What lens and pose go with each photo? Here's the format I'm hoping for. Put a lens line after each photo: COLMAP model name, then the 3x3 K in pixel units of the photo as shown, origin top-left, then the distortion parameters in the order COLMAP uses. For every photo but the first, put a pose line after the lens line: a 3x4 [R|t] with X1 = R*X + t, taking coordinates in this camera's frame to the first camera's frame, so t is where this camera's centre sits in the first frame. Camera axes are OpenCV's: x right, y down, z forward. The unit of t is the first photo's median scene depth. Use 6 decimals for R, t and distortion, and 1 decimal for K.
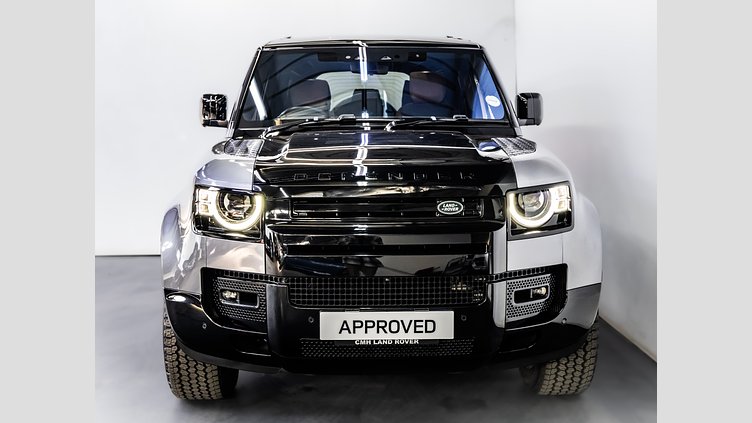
lens RADIAL K [[877.0, 0, 376.1], [0, 877.0, 211.2], [0, 0, 1]] dist [0.018172, 0.000000]
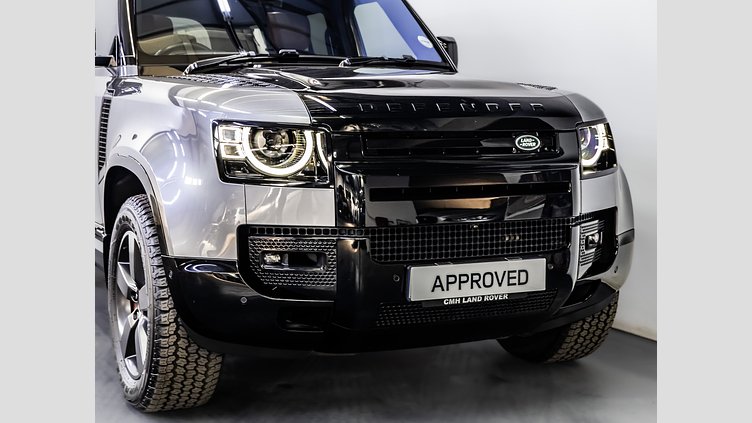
lens RADIAL K [[1064.4, 0, 383.2], [0, 1064.4, 212.5], [0, 0, 1]] dist [0.090522, 0.000000]
pose [[0.908958, -0.032943, 0.415584, -0.481197], [0.038814, 0.999230, -0.005684, 0.064559], [-0.415077, 0.021297, 0.909537, 0.088225]]
